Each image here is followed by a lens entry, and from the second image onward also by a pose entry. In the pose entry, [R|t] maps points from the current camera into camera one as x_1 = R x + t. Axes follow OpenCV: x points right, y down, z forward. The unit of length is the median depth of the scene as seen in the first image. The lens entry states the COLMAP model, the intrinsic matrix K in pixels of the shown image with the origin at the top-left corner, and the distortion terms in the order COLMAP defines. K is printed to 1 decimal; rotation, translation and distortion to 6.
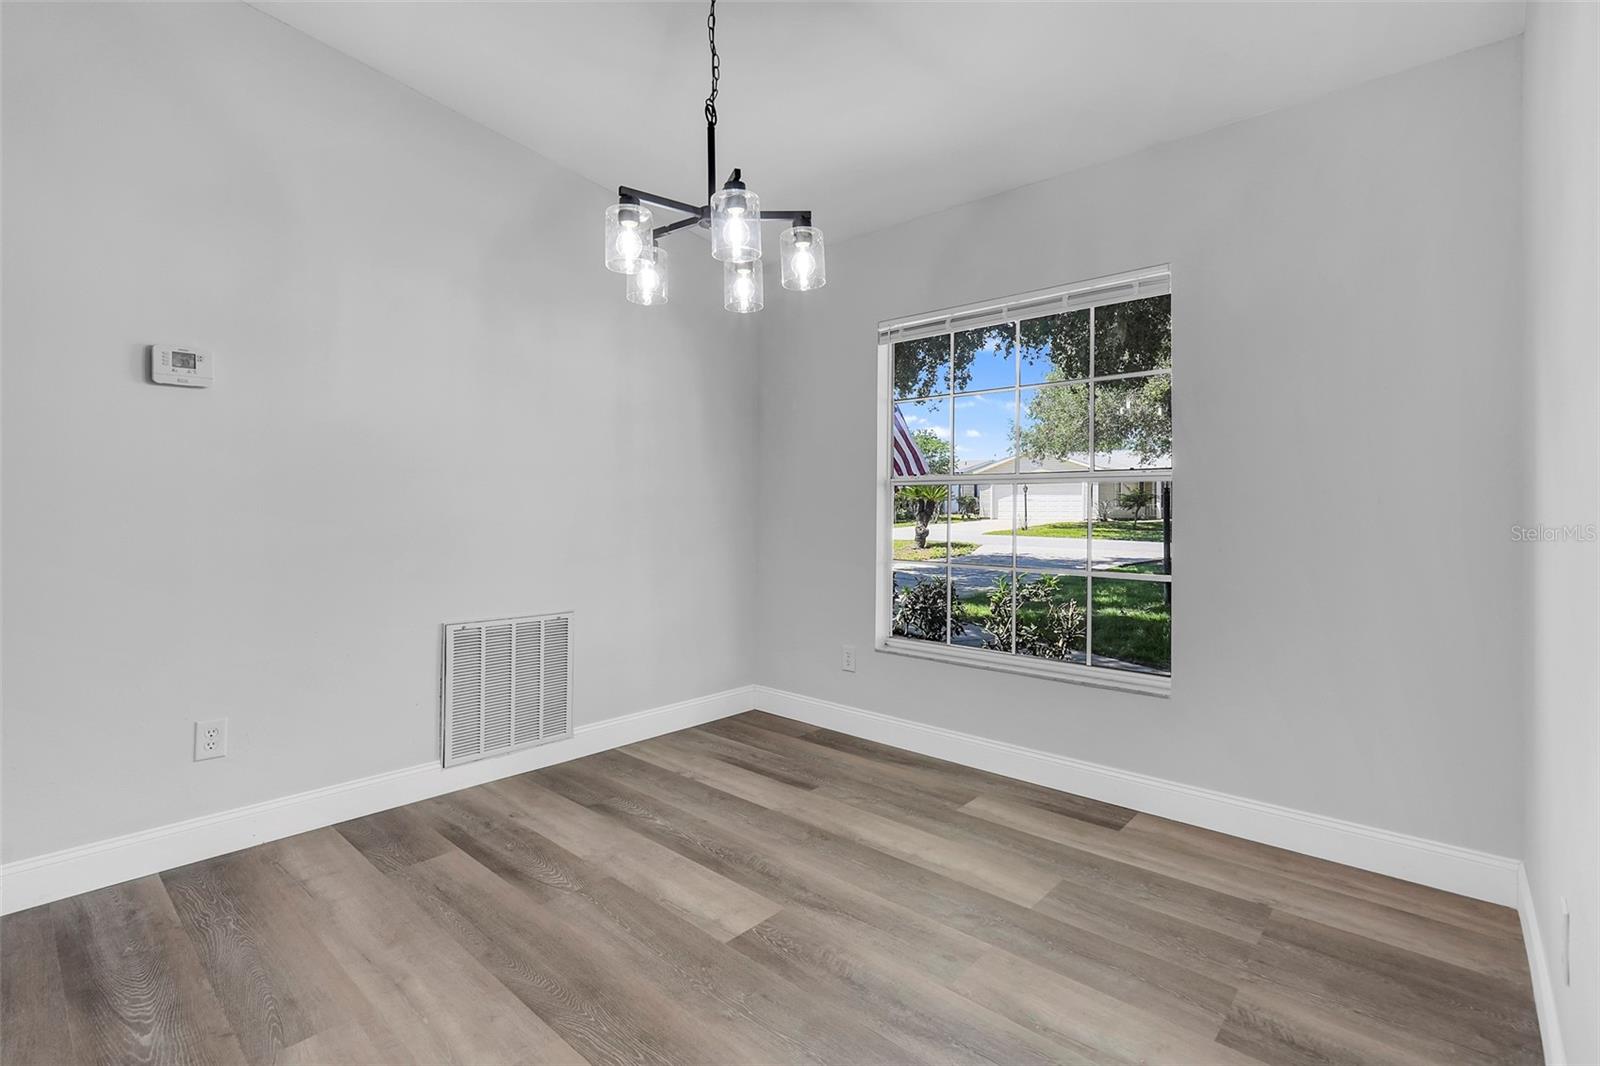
lens RADIAL K [[744.4, 0, 798.7], [0, 744.4, 522.8], [0, 0, 1]] dist [-0.006881, 0.001245]
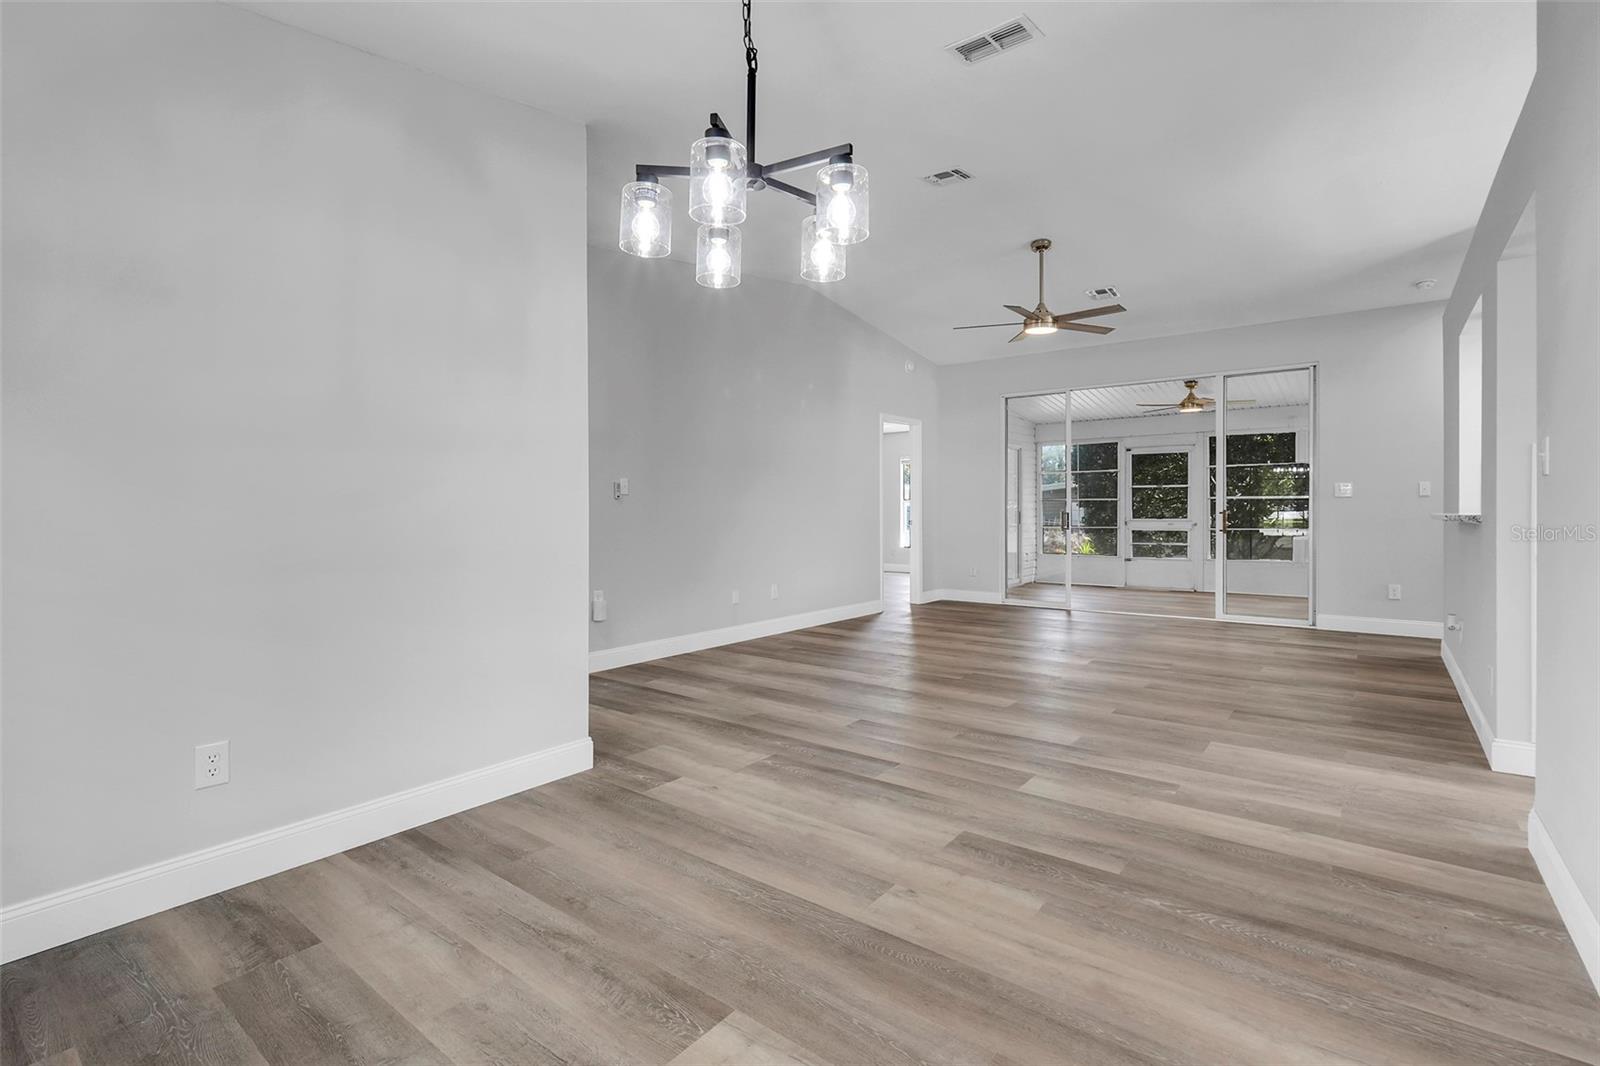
lens RADIAL K [[744.4, 0, 799.8], [0, 744.4, 521.8], [0, 0, 1]] dist [-0.006881, 0.001245]
pose [[-0.997341, -0.001604, -0.072860, -0.117177], [-0.003662, 0.999598, 0.028122, -0.028396], [0.072785, 0.028314, -0.996946, 1.964916]]
